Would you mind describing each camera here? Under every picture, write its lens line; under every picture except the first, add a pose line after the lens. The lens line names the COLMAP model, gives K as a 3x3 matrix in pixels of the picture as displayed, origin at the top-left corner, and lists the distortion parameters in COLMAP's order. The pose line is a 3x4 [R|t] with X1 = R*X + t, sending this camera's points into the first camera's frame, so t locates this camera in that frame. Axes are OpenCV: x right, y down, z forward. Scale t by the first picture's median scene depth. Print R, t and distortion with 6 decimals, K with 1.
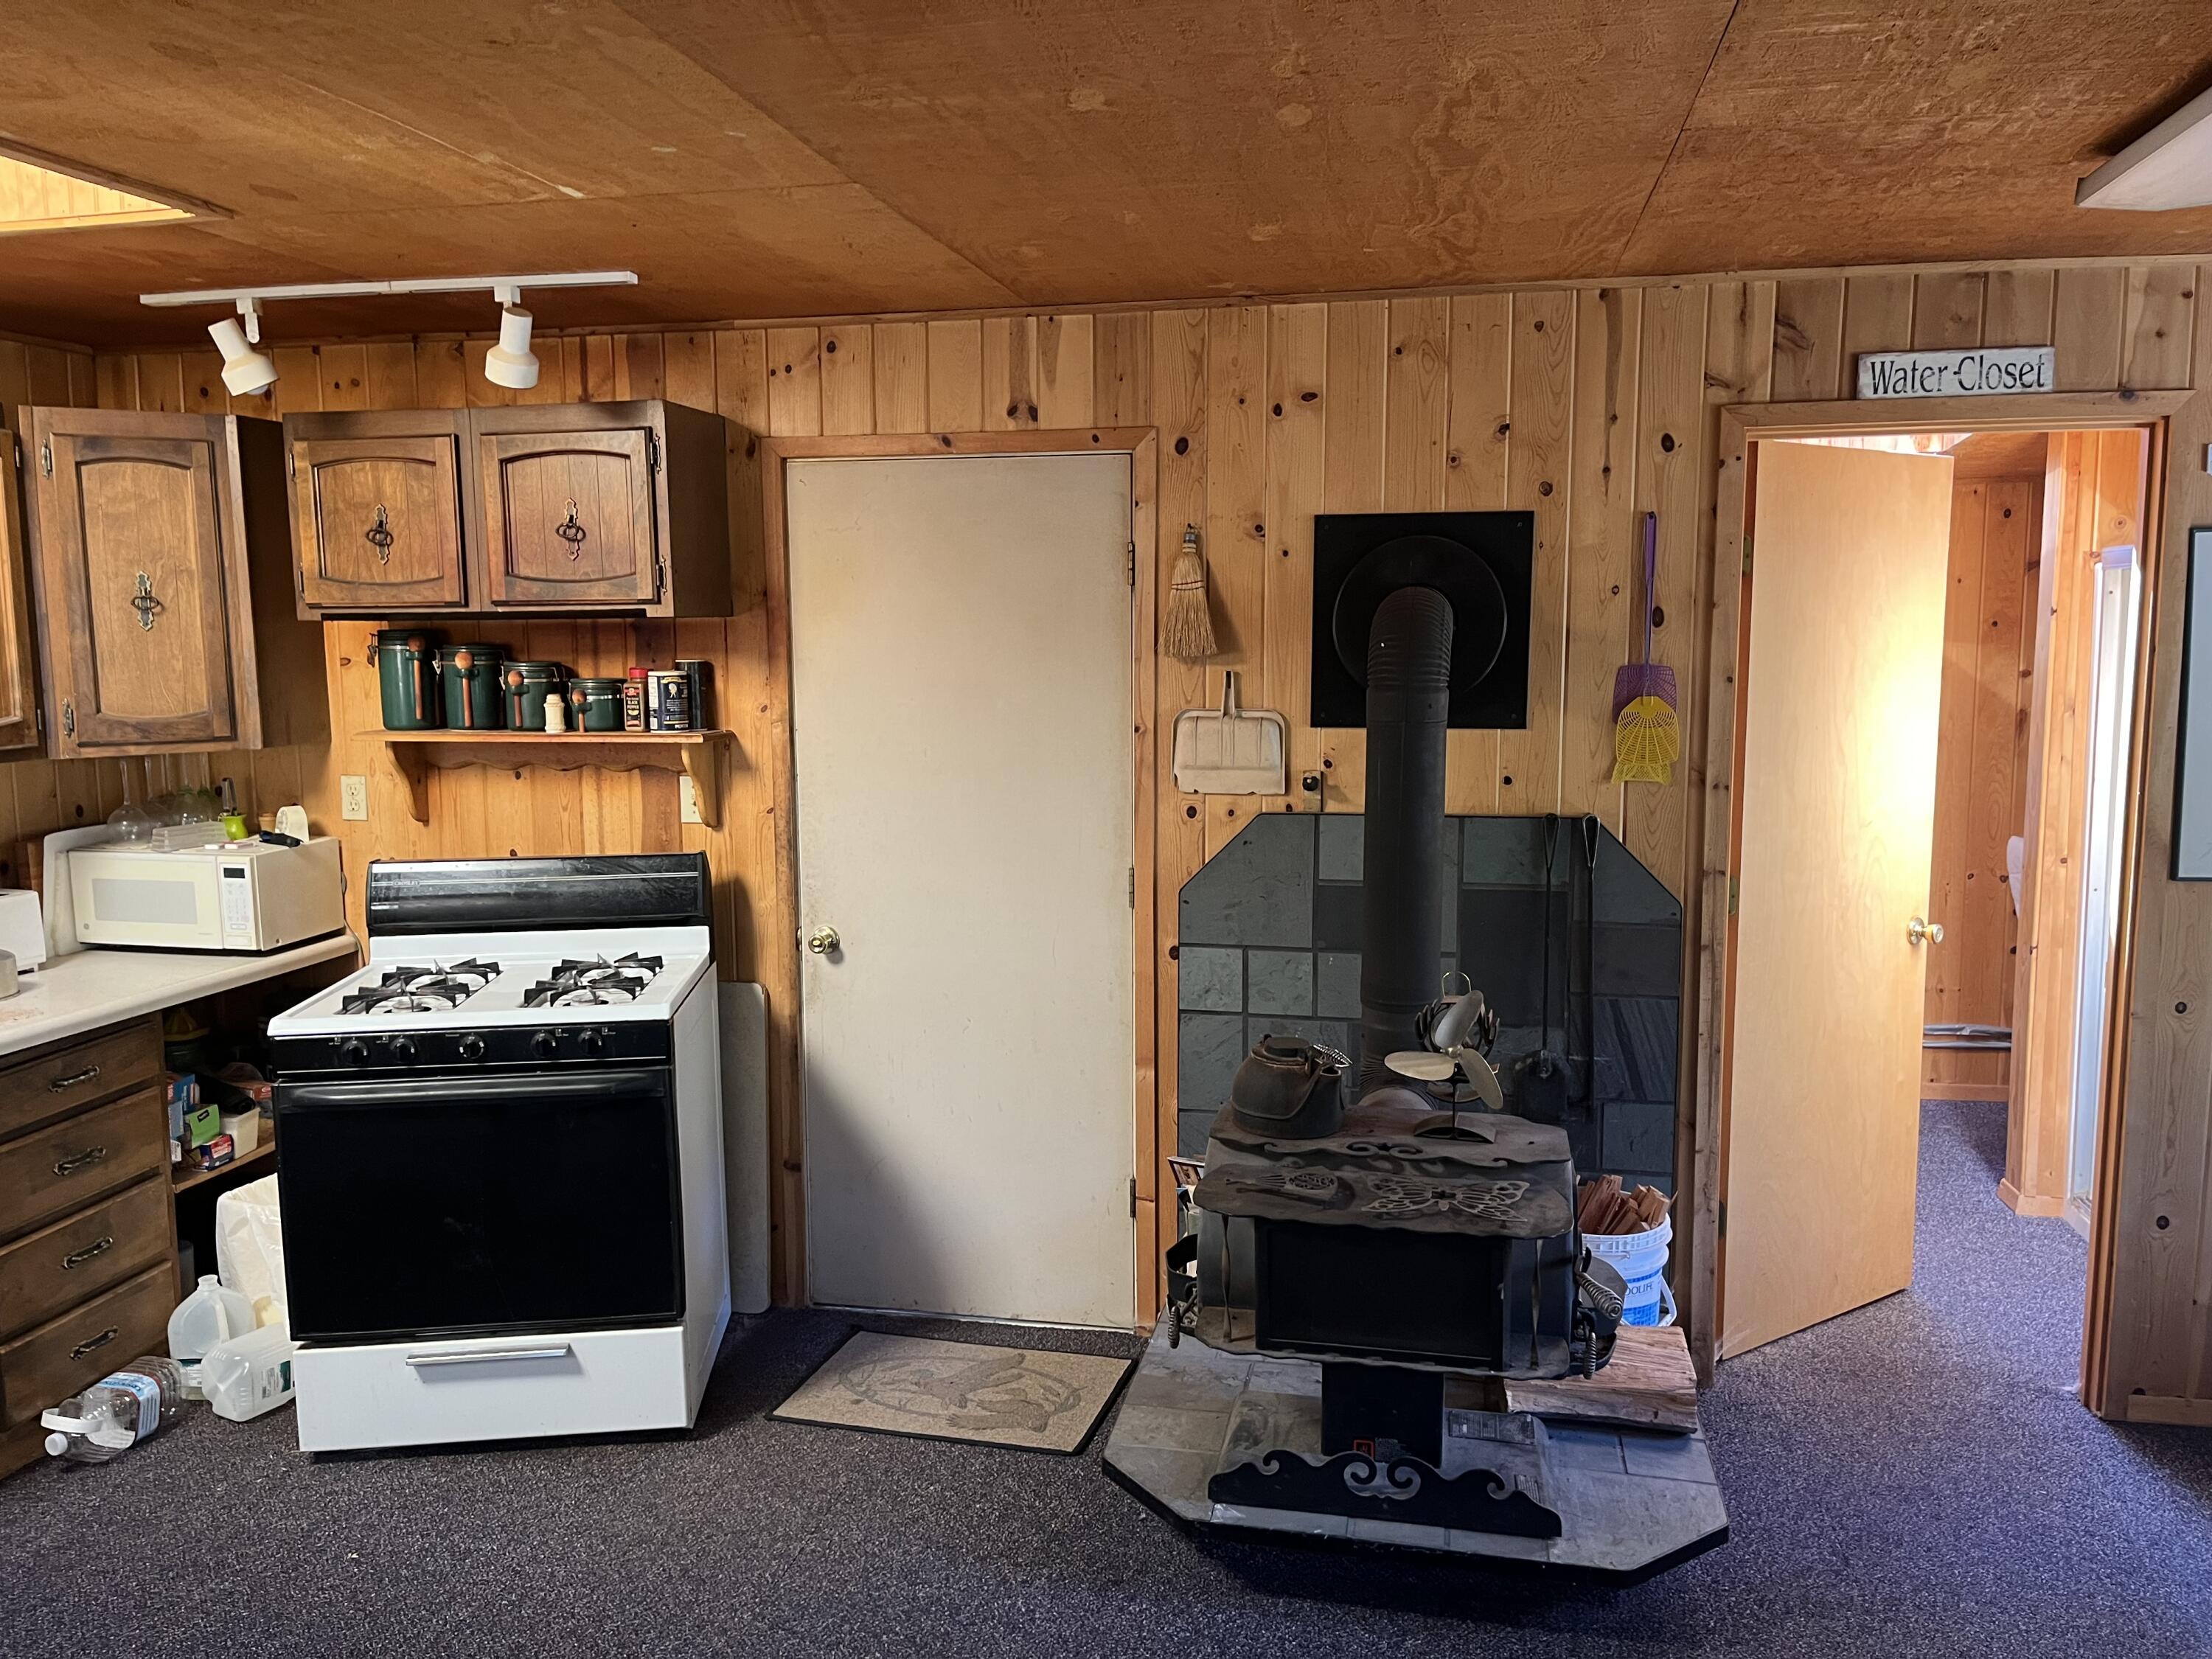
lens RADIAL K [[1647.8, 0, 1106.0], [0, 1647.8, 829.5], [0, 0, 1]] dist [0.046905, -0.097837]
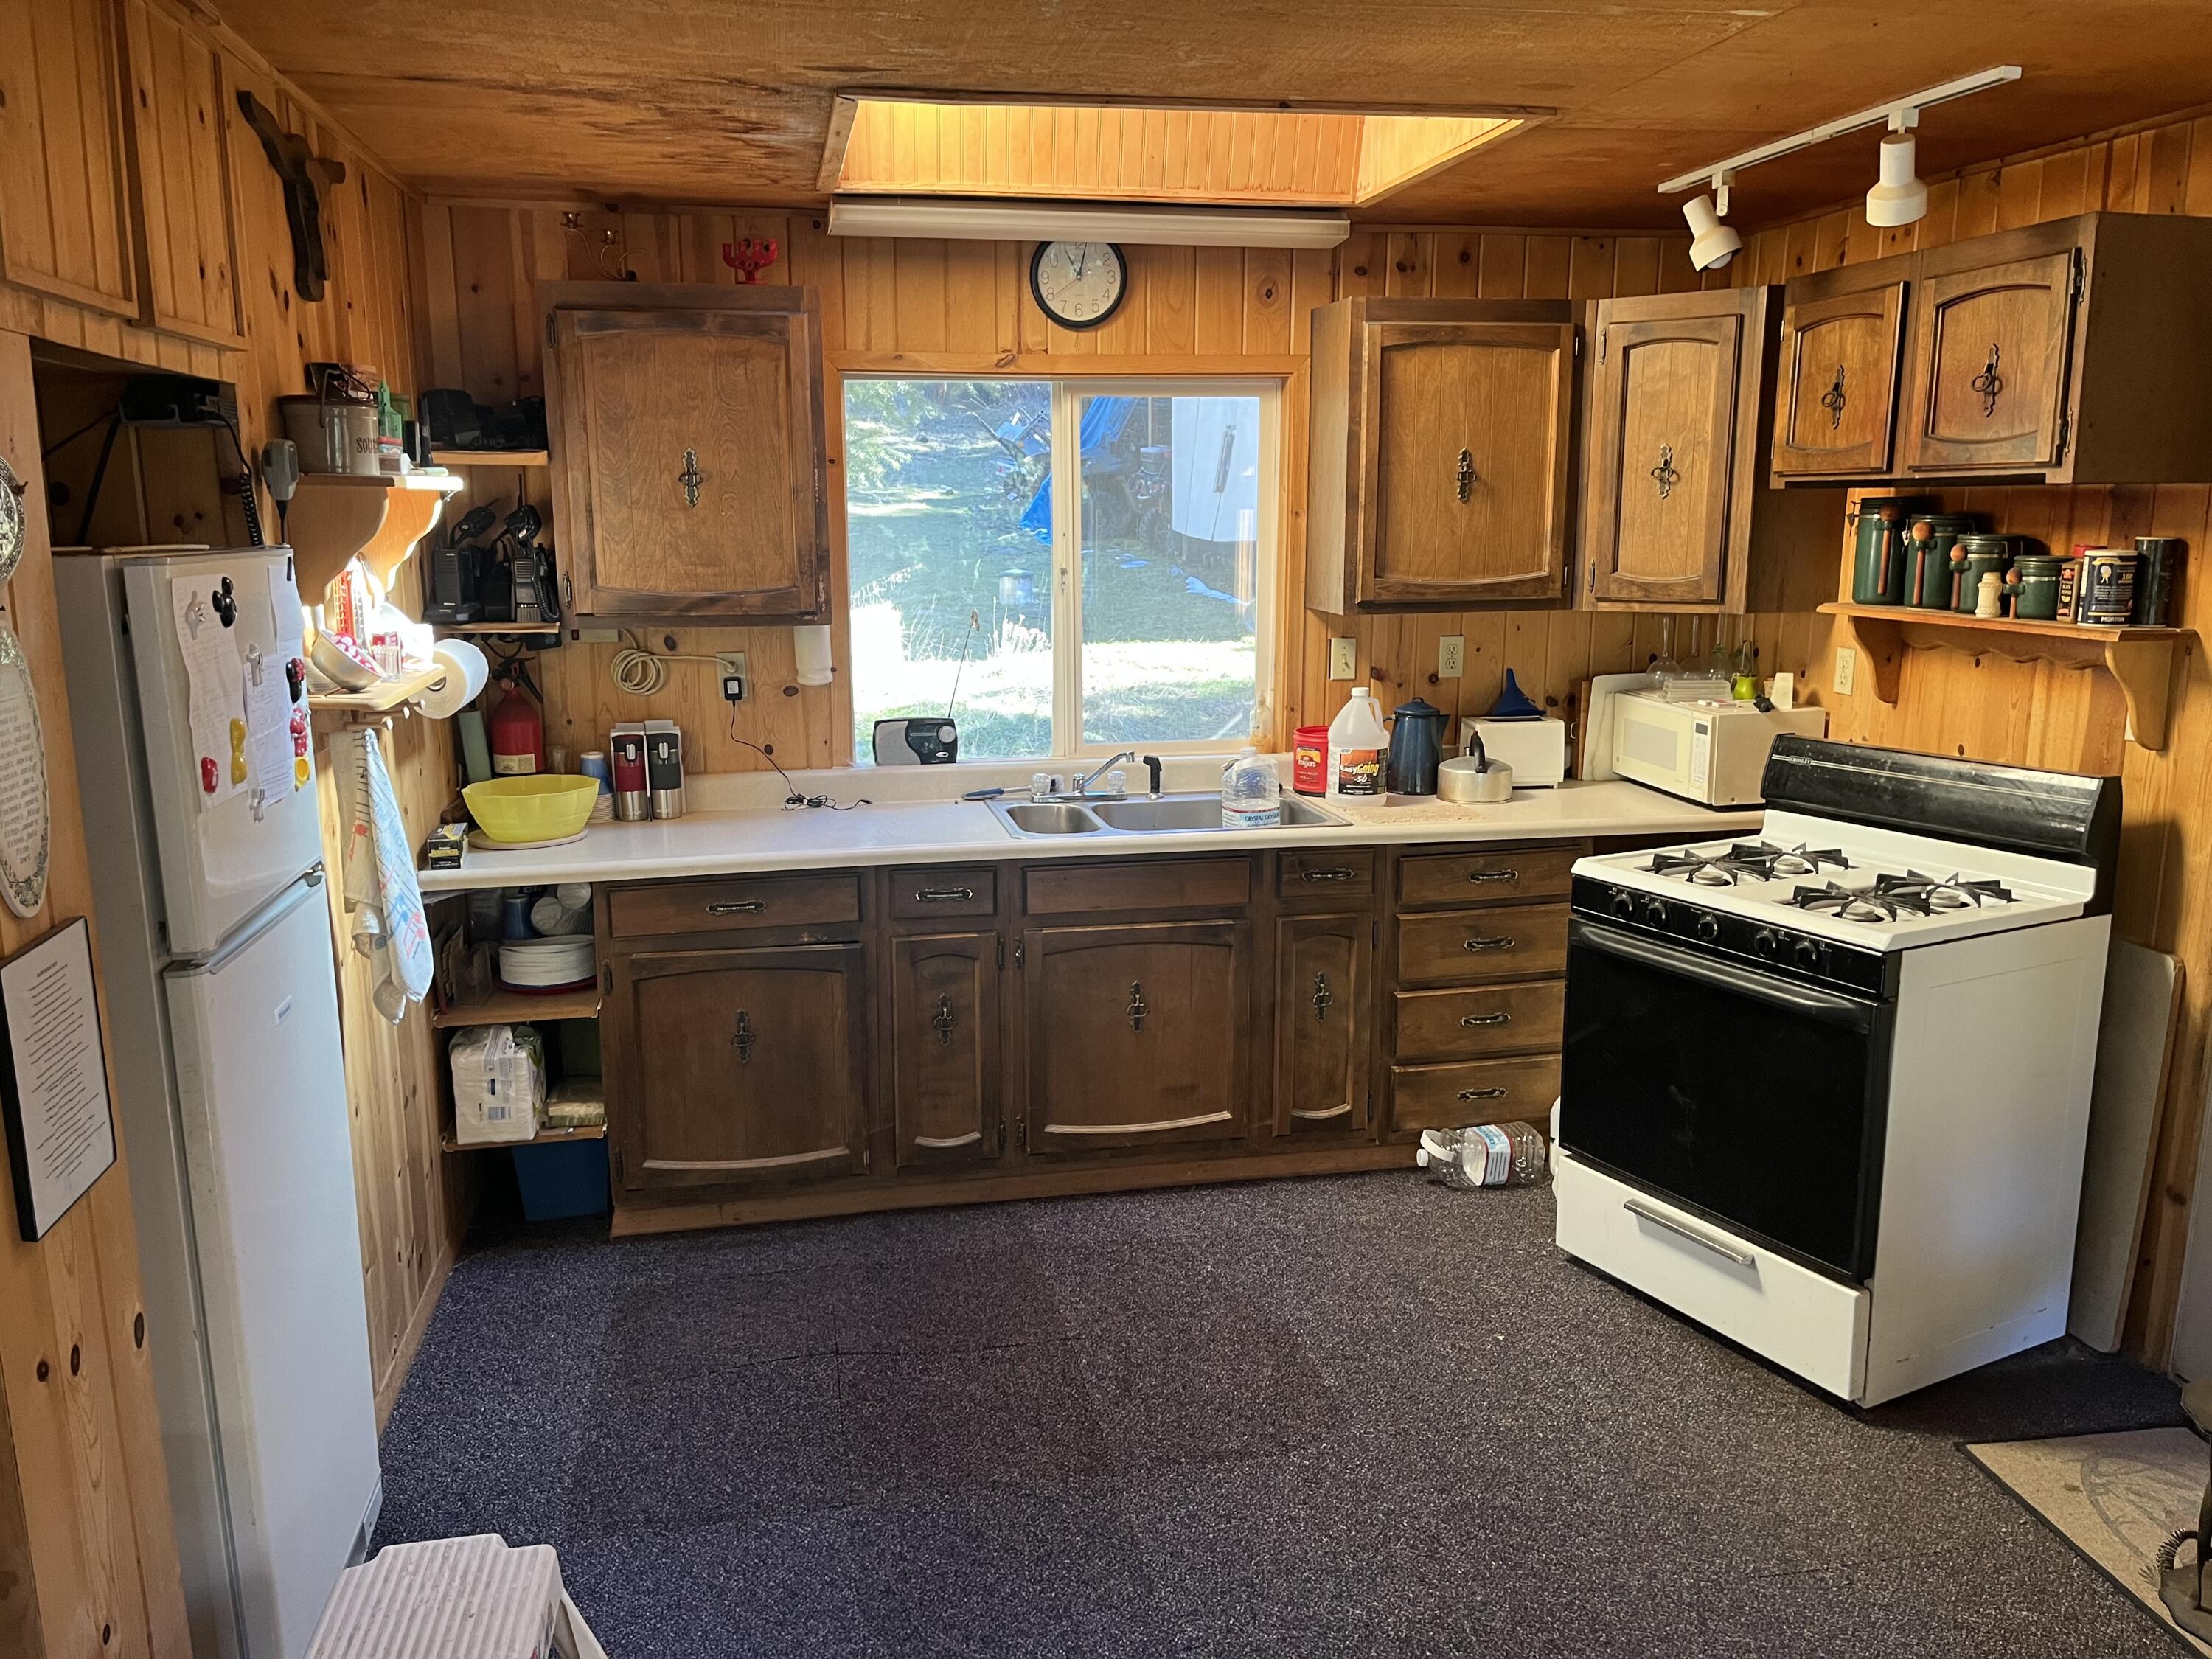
lens RADIAL K [[1647.8, 0, 1106.0], [0, 1647.8, 829.5], [0, 0, 1]] dist [0.046905, -0.097837]
pose [[0.367553, 0.183737, -0.911672, 0.328777], [-0.106341, 0.982163, 0.155071, -0.036020], [0.923903, 0.039951, 0.380536, 0.251738]]
